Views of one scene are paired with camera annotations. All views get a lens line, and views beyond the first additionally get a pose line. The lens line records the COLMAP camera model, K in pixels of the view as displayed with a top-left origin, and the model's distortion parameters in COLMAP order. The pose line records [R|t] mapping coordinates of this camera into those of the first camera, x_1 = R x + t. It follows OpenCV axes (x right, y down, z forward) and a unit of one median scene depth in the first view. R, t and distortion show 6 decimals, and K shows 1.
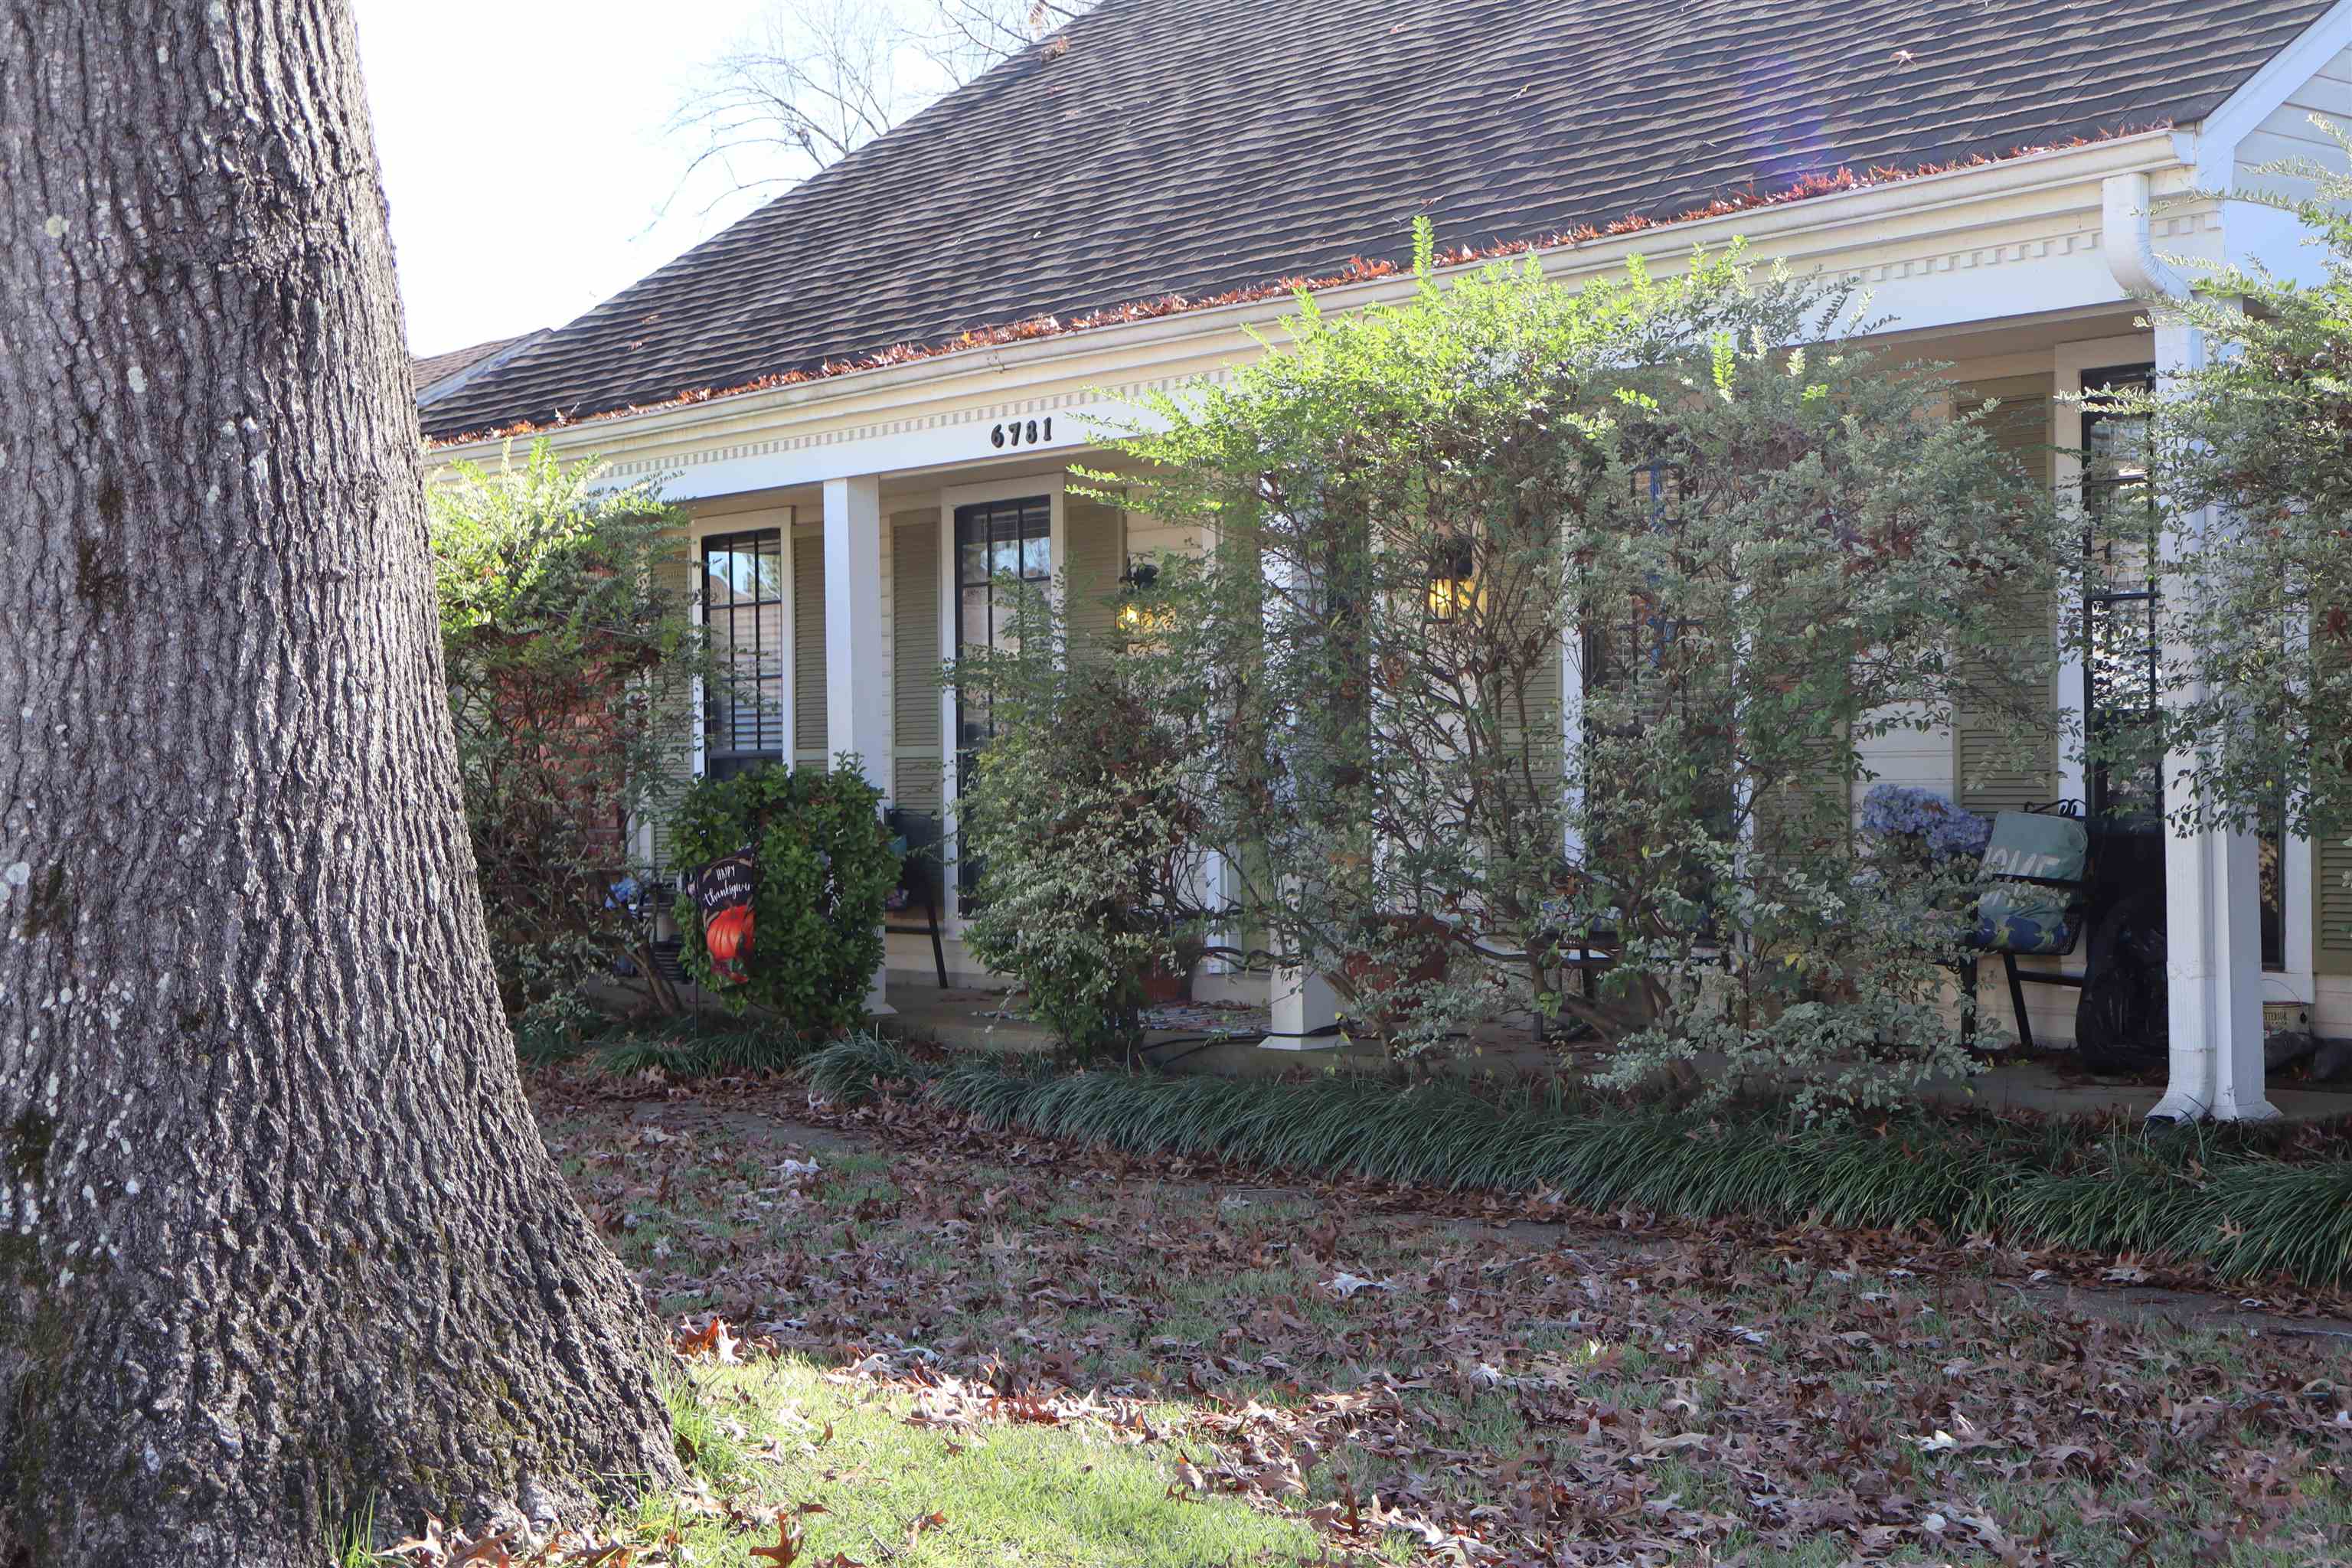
lens RADIAL K [[3199.6, 0, 1176.0], [0, 3199.6, 784.0], [0, 0, 1]] dist [-0.015057, -0.007222]
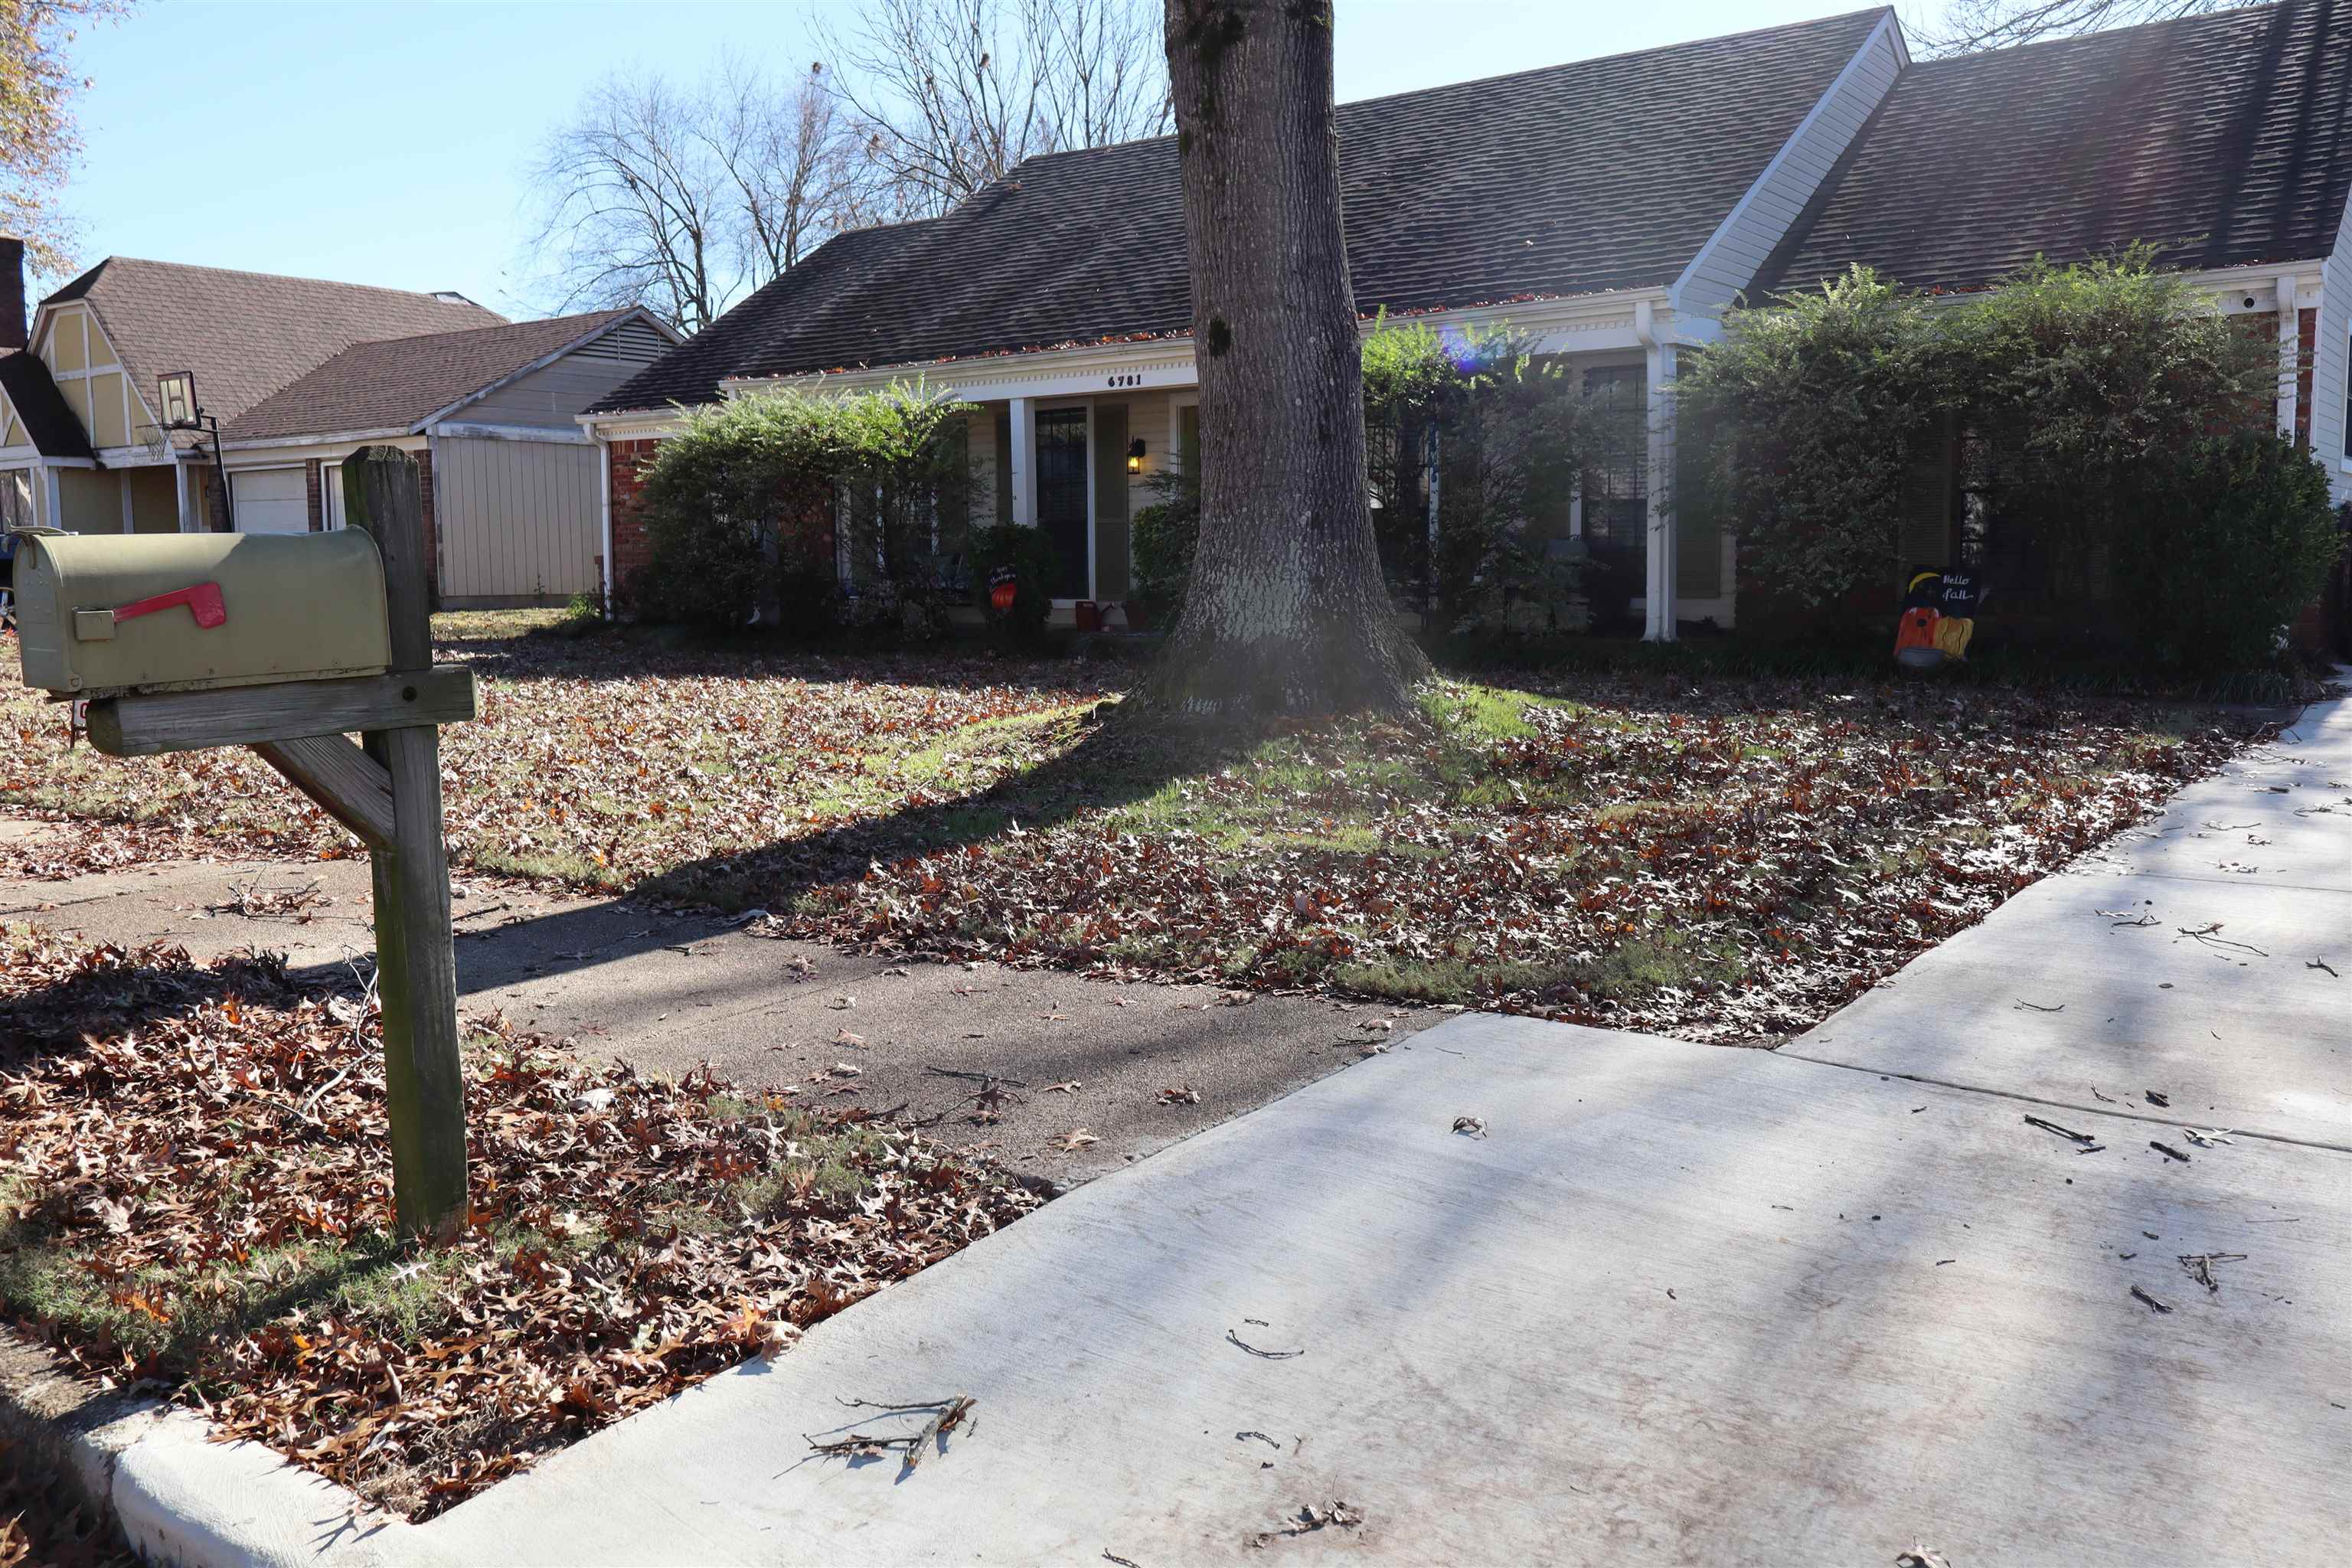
lens RADIAL K [[1906.9, 0, 1176.0], [0, 1906.9, 784.0], [0, 0, 1]] dist [0.004513, 0.001319]
pose [[0.973191, -0.025700, 0.228559, -0.342770], [0.001054, 0.994225, 0.107307, 0.034199], [-0.229997, -0.104189, 0.967598, -0.391964]]
